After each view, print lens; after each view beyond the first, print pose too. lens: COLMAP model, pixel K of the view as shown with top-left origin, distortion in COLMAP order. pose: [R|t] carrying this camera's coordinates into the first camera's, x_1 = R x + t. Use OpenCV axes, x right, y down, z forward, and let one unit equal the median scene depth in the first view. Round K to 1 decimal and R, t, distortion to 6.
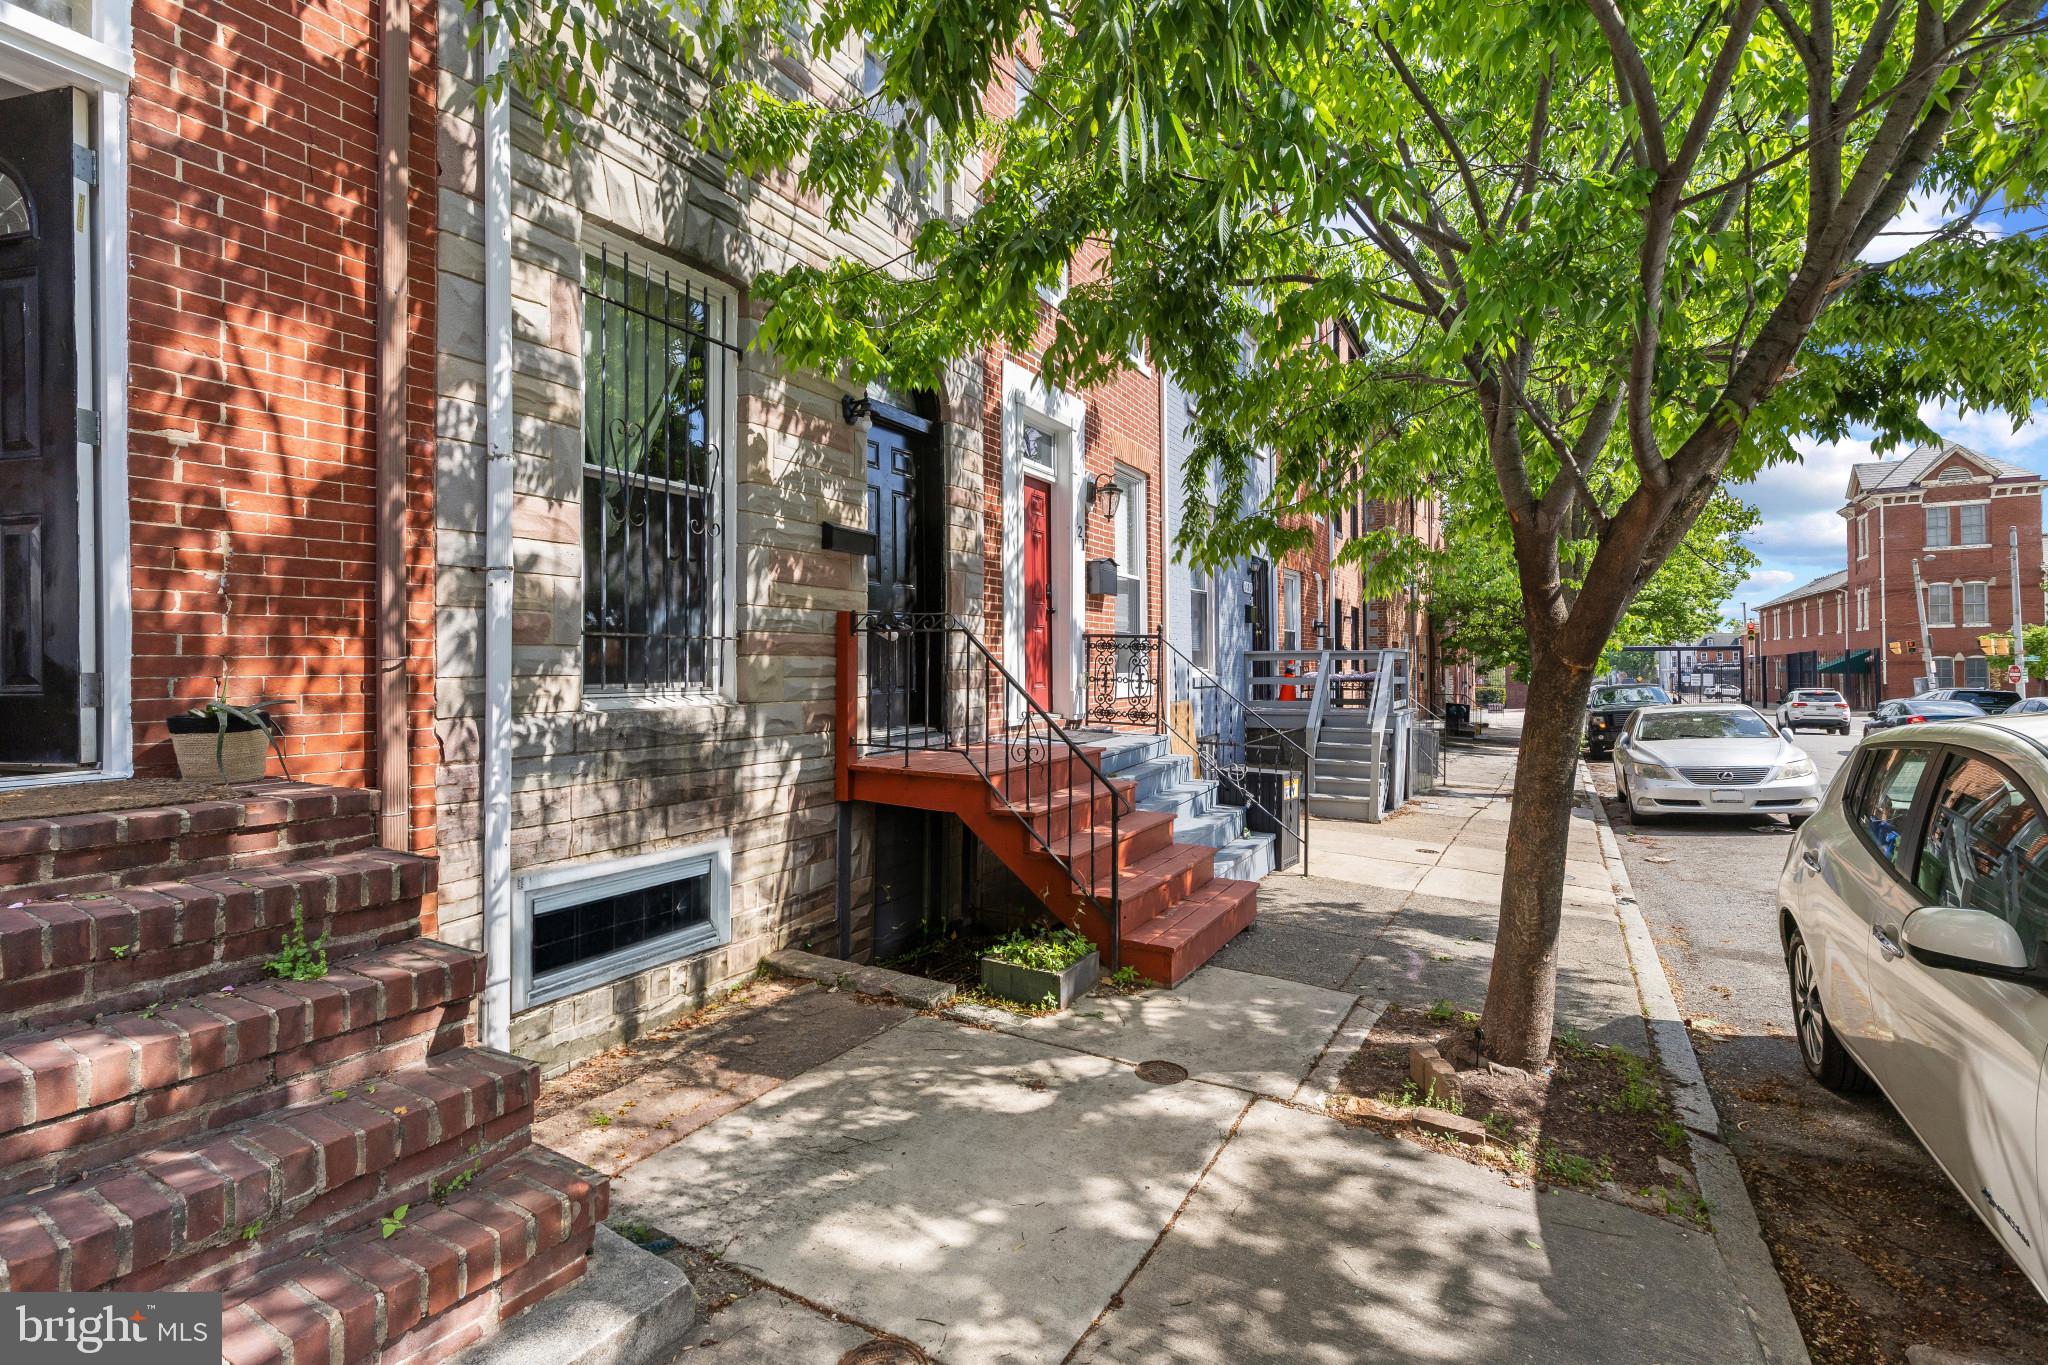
lens RADIAL K [[928.3, 0, 1030.9], [0, 928.3, 655.3], [0, 0, 1]] dist [0.002928, -0.003886]
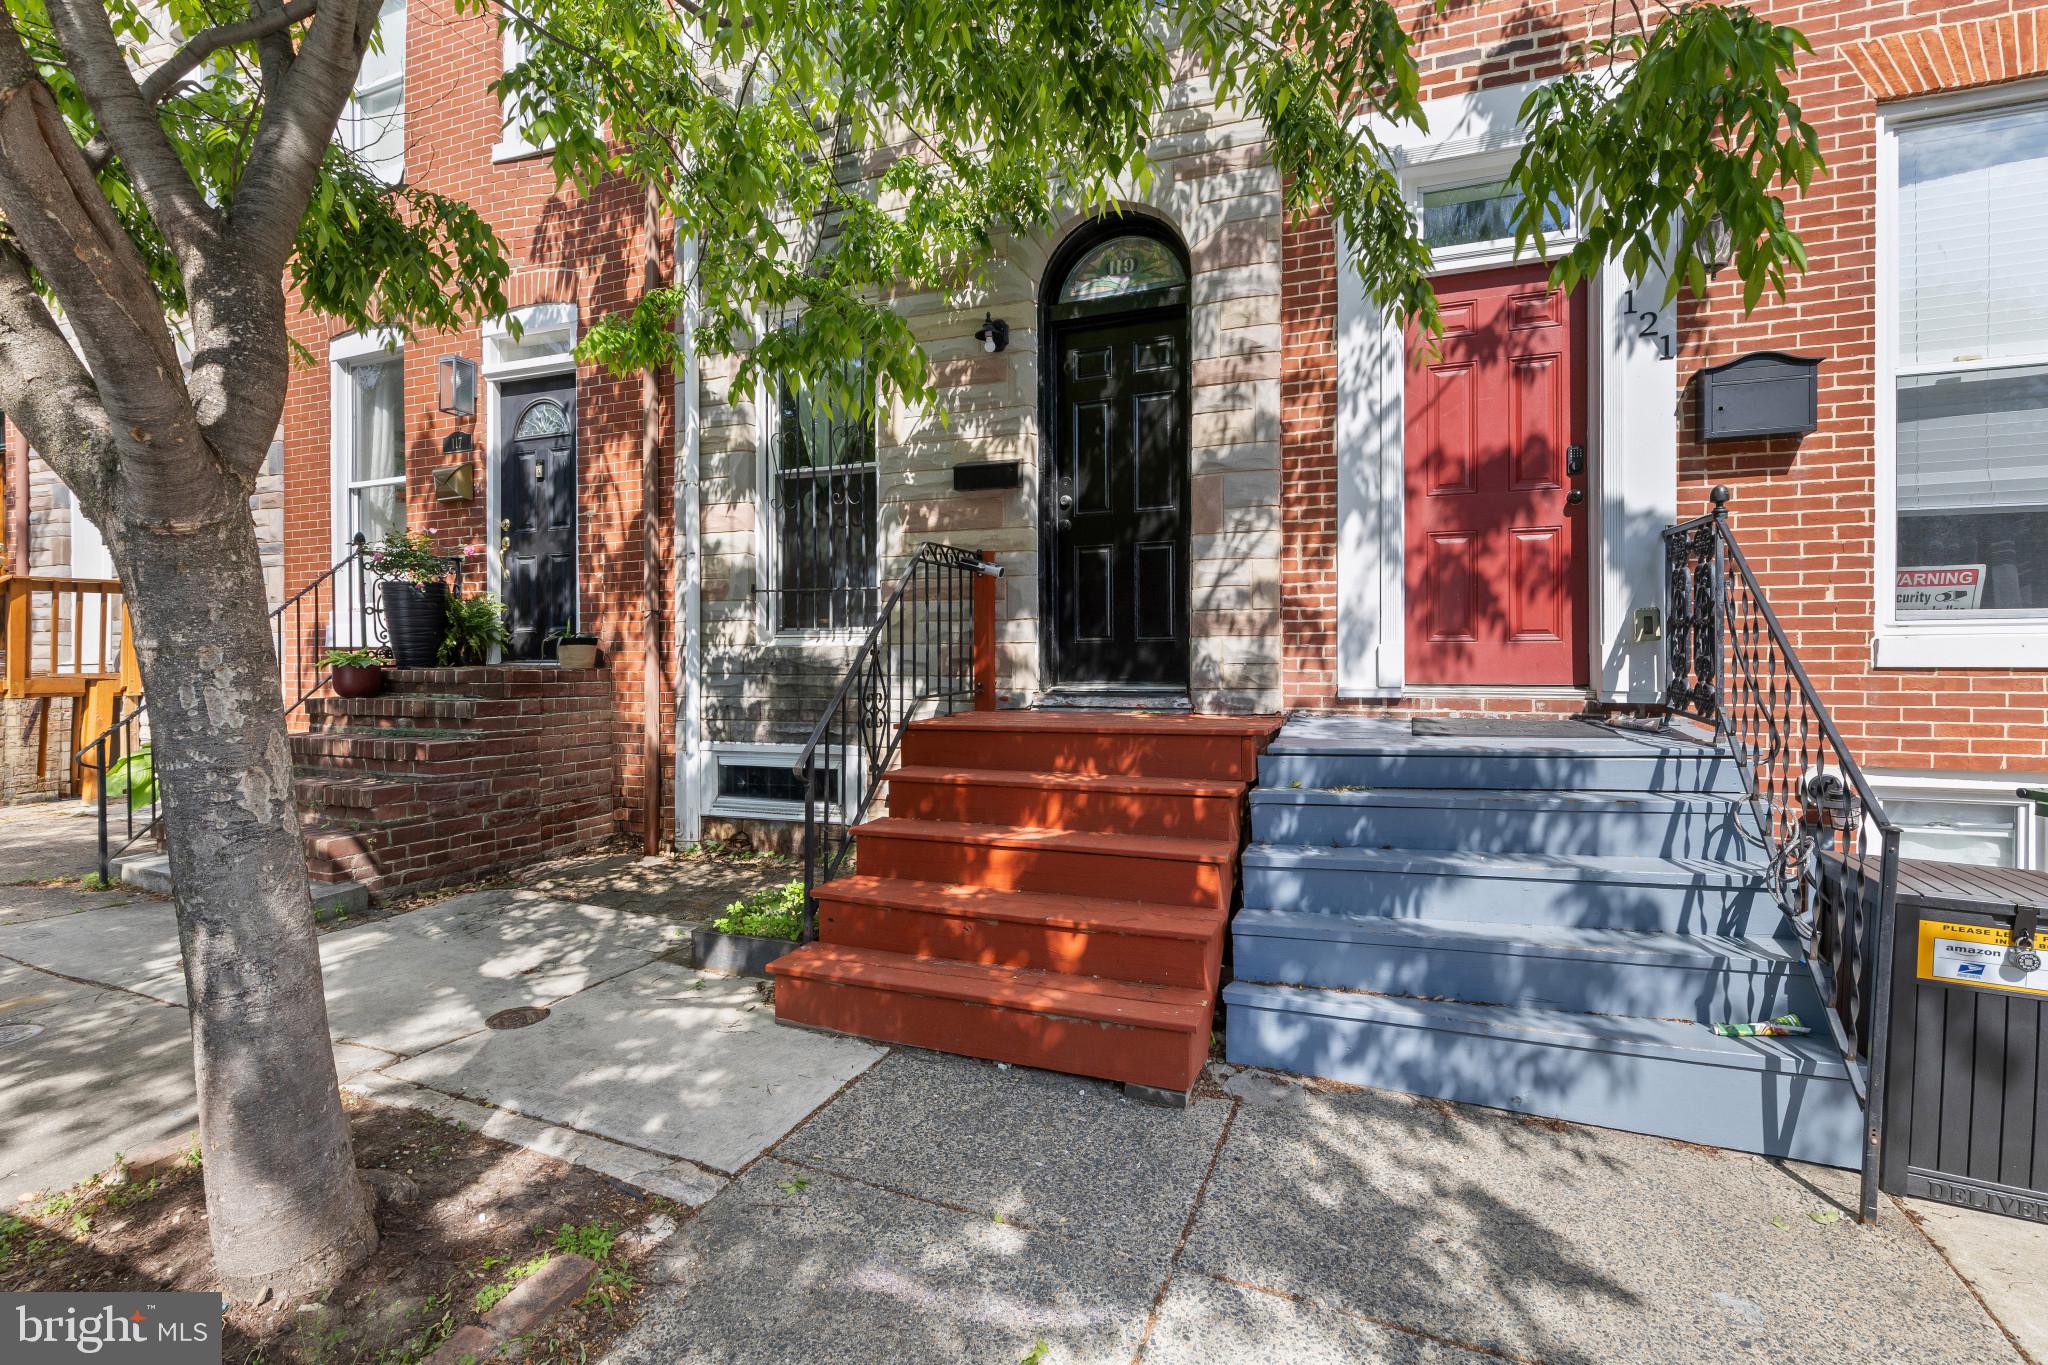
lens RADIAL K [[928.3, 0, 1030.9], [0, 928.3, 655.3], [0, 0, 1]] dist [0.002928, -0.003886]
pose [[0.146300, -0.003281, -0.989235, 0.938273], [0.010088, 0.999947, -0.001824, 0.077920], [0.989189, -0.009712, 0.146325, 1.135450]]
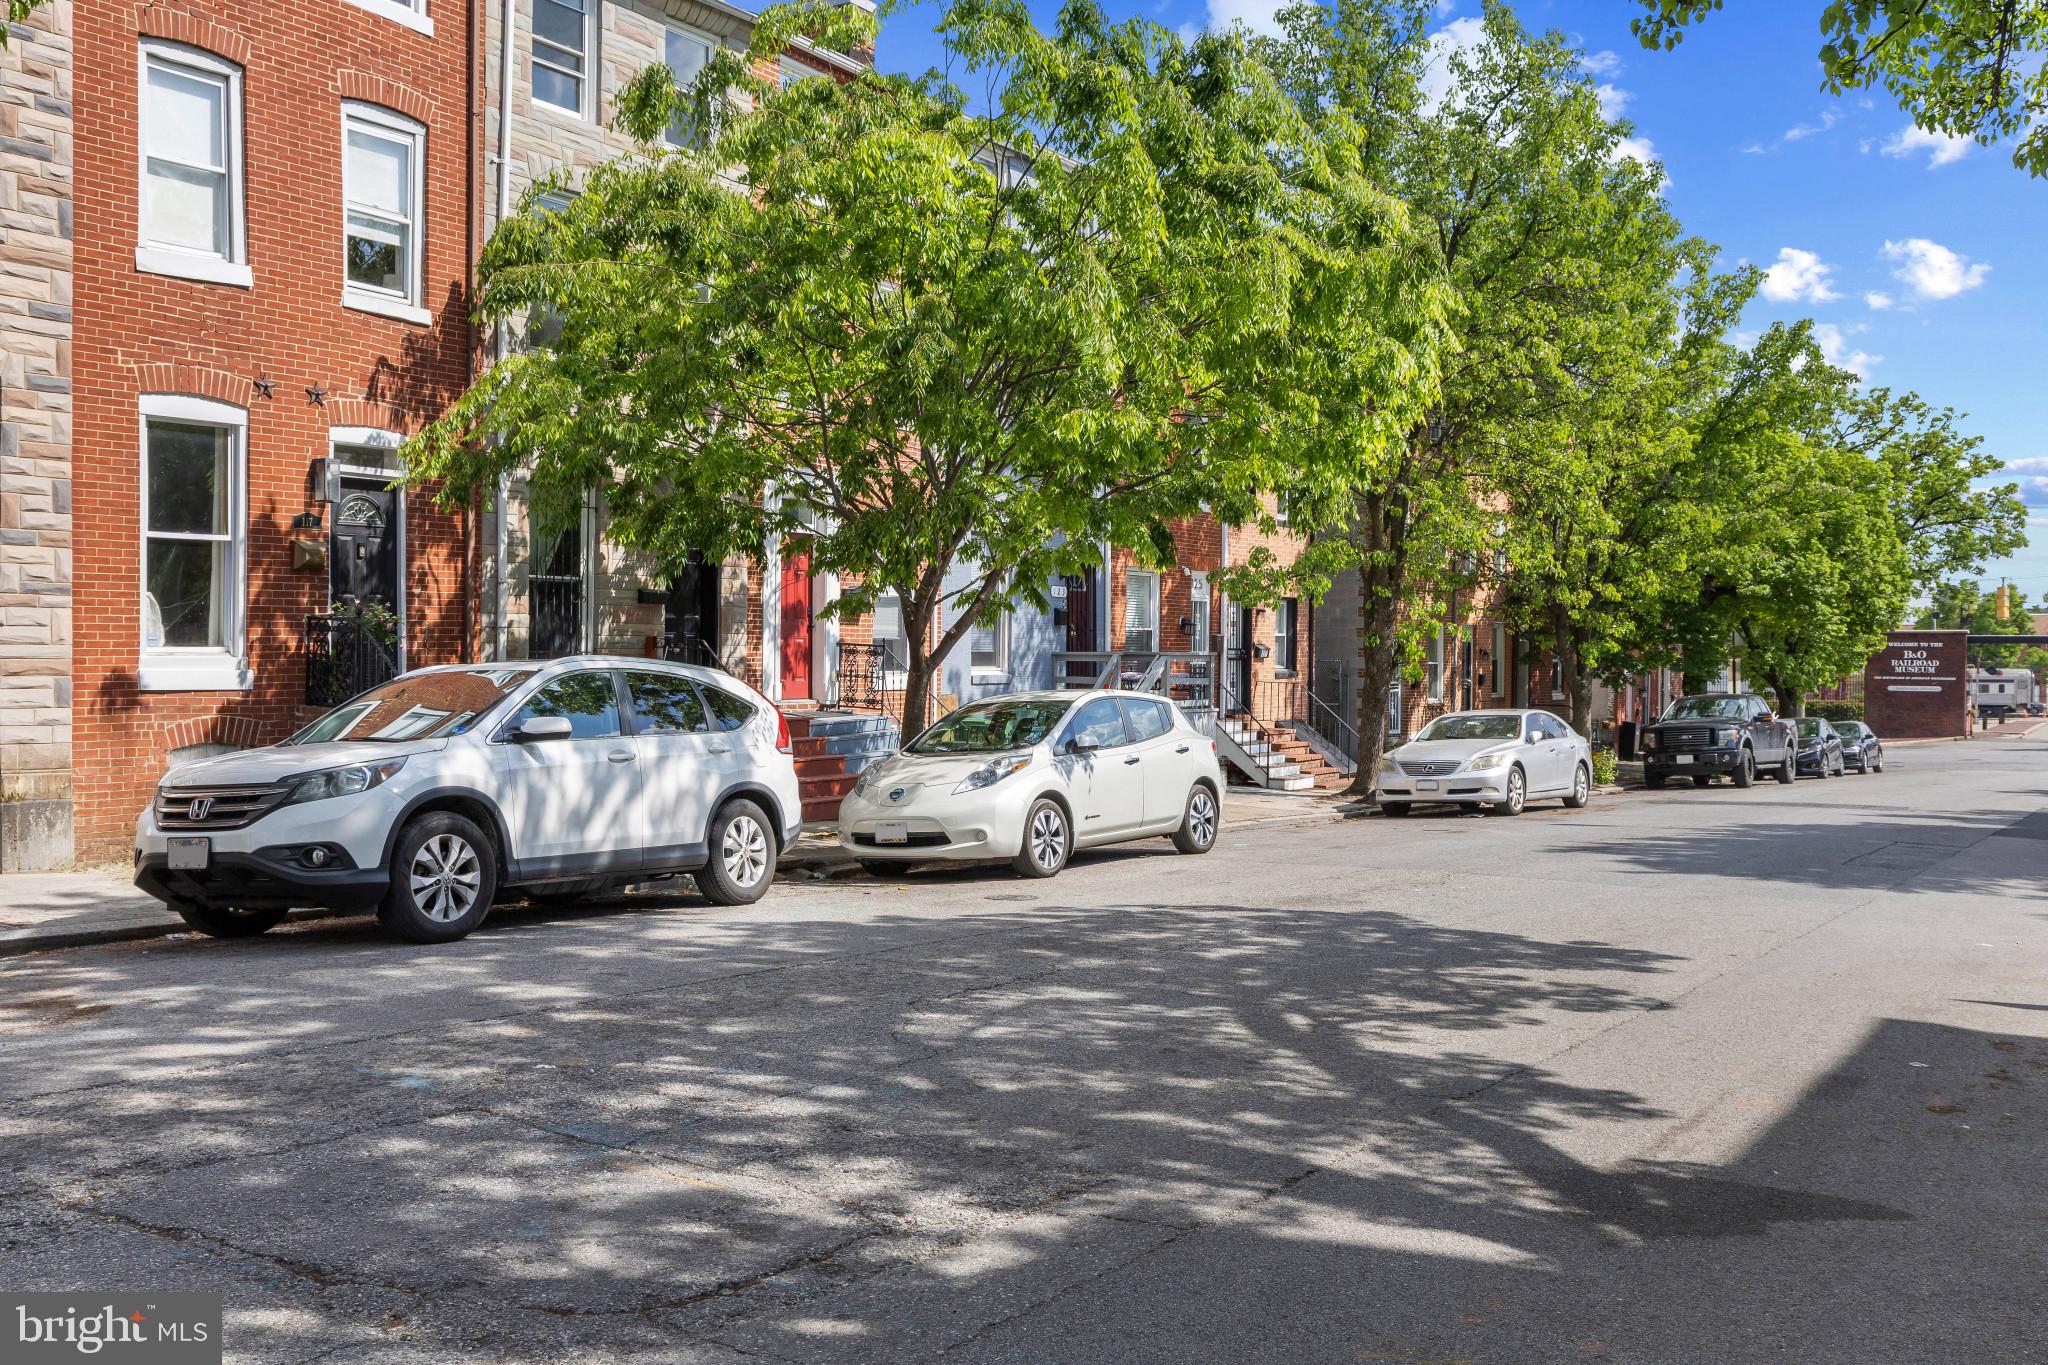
lens RADIAL K [[1924.3, 0, 1024.0], [0, 1924.3, 682.5], [0, 0, 1]] dist [0.007779, 0.000426]
pose [[0.997355, 0.016476, -0.070794, 1.009774], [-0.014167, 0.999355, 0.032992, -0.116721], [0.071292, -0.031902, 0.996945, -3.425362]]
